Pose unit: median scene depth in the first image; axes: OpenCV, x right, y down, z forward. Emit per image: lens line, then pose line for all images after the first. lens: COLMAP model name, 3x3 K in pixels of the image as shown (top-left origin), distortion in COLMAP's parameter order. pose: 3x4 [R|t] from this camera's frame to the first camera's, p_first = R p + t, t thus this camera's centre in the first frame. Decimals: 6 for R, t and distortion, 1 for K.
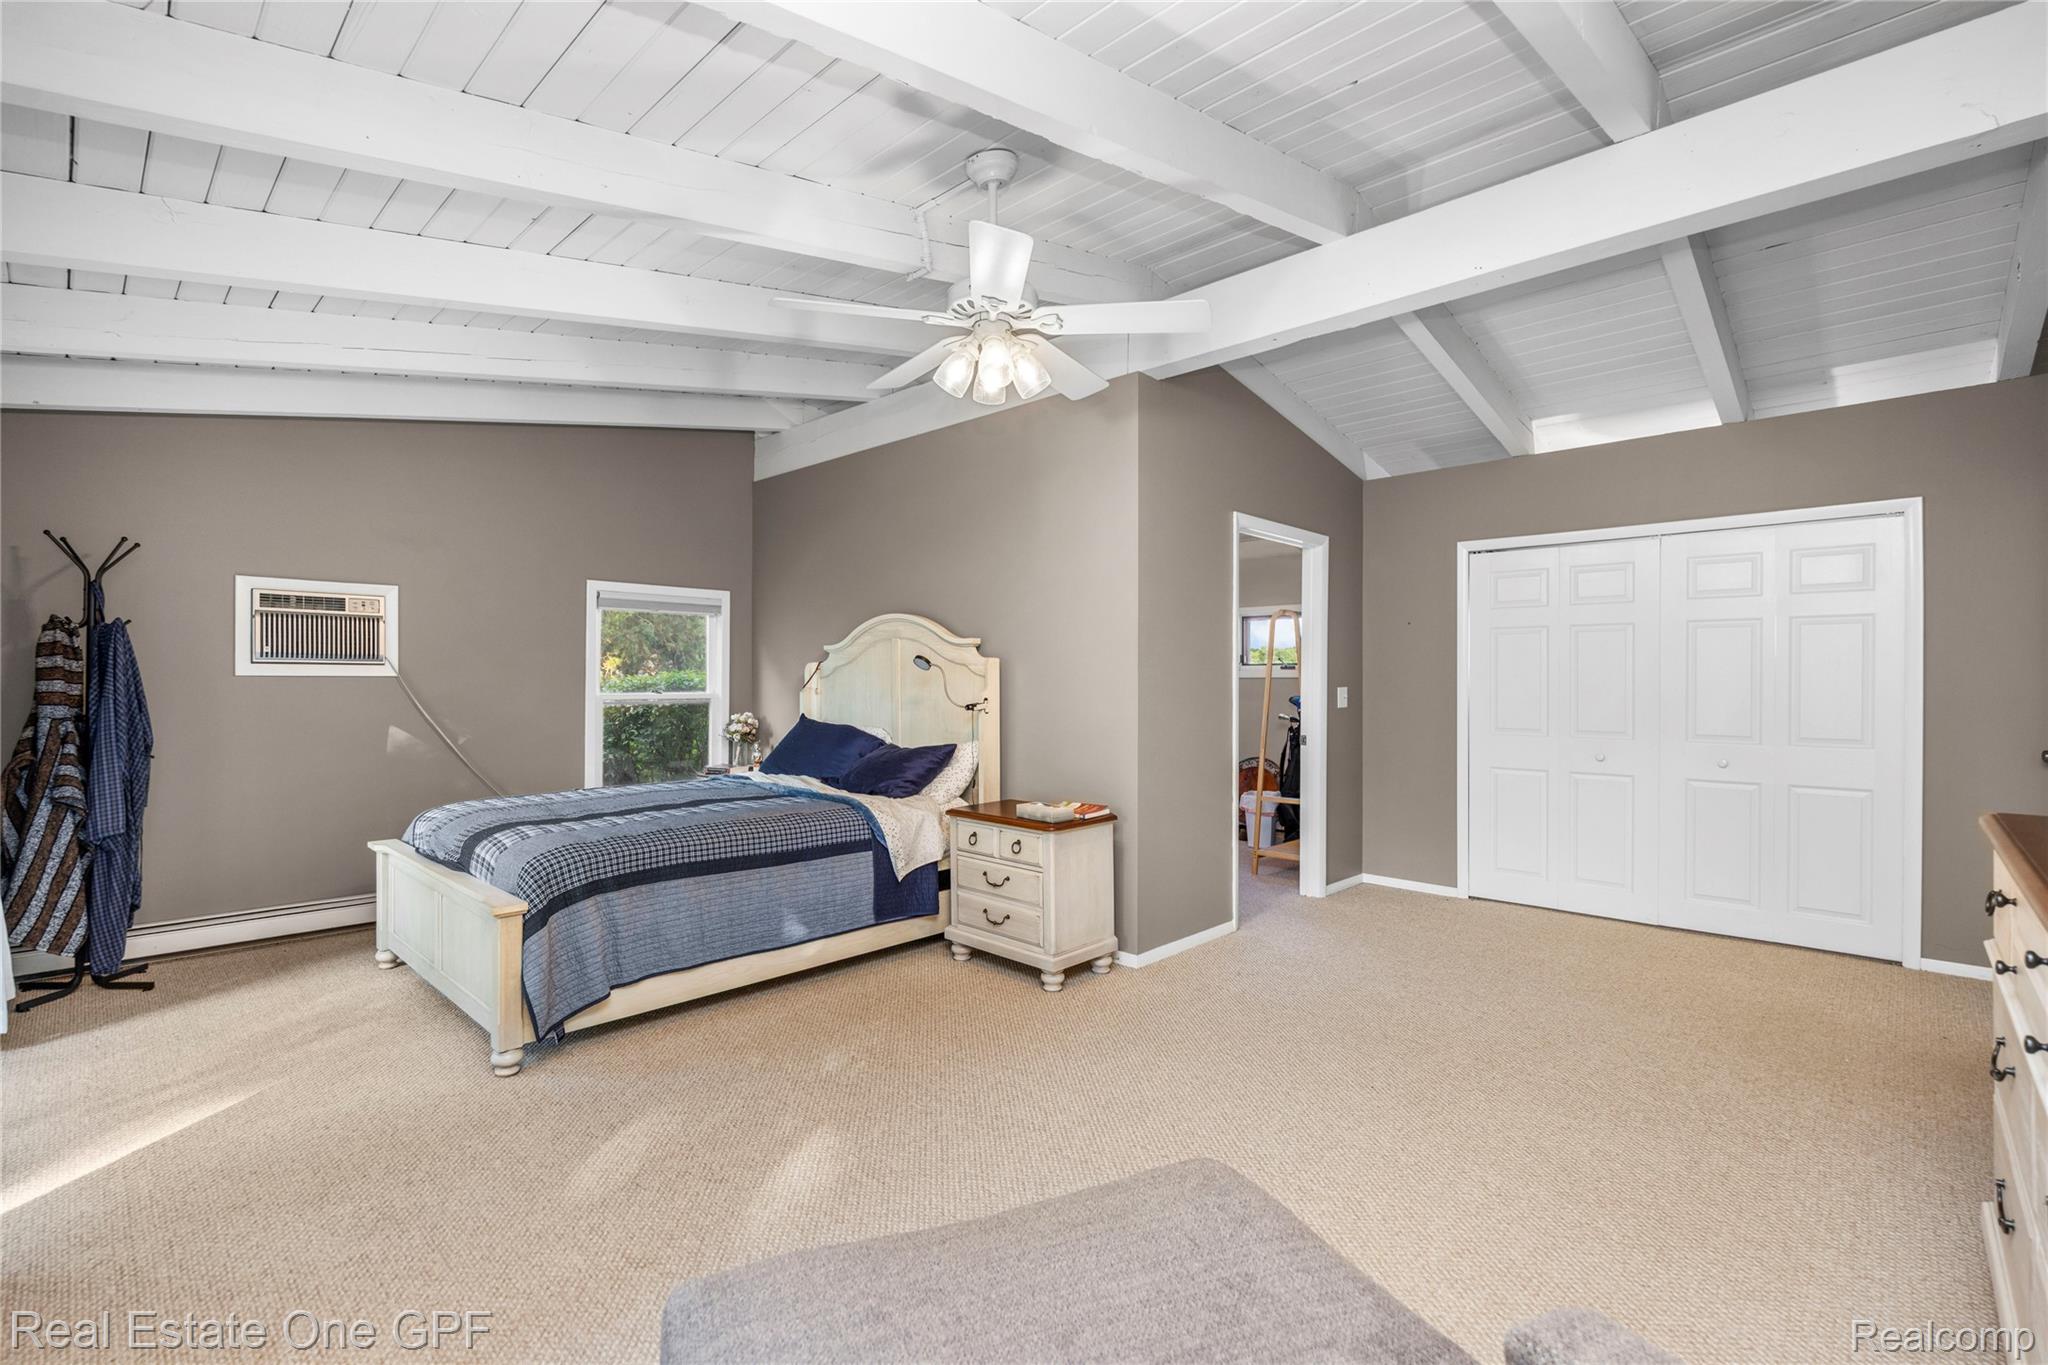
lens RADIAL K [[911.2, 0, 1024.0], [0, 911.2, 682.5], [0, 0, 1]] dist [-0.000890, -0.000400]
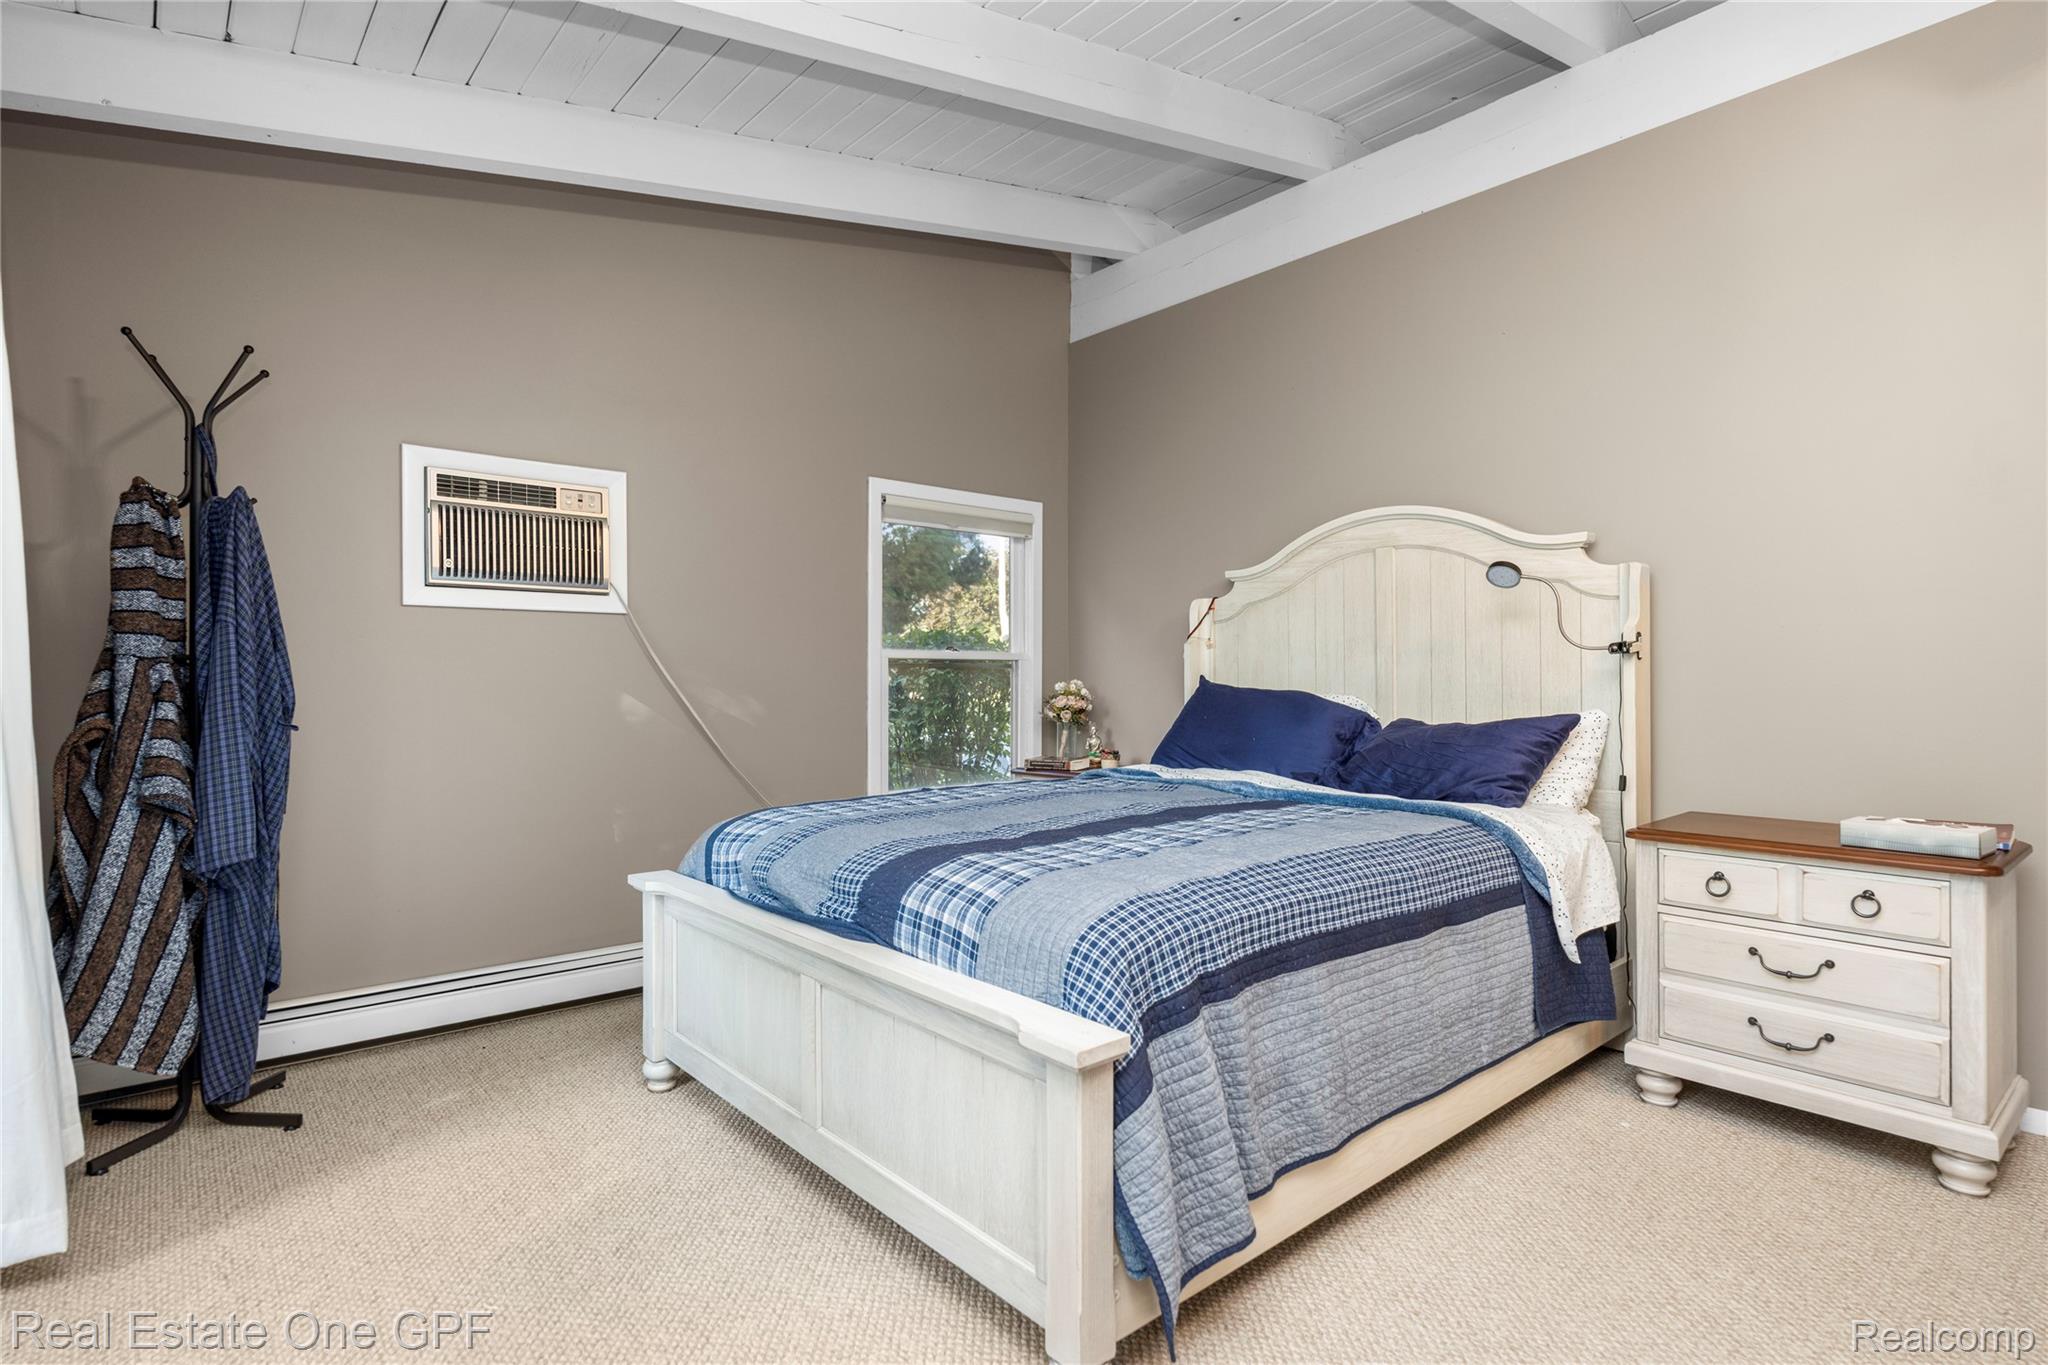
lens RADIAL K [[1010.4, 0, 1019.2], [0, 1010.4, 688.6], [0, 0, 1]] dist [0.016395, -0.012568]
pose [[0.995026, -0.005441, -0.099467, -0.437172], [0.006028, 0.999966, 0.005609, 0.056461], [0.099433, -0.006181, 0.995025, 0.404357]]
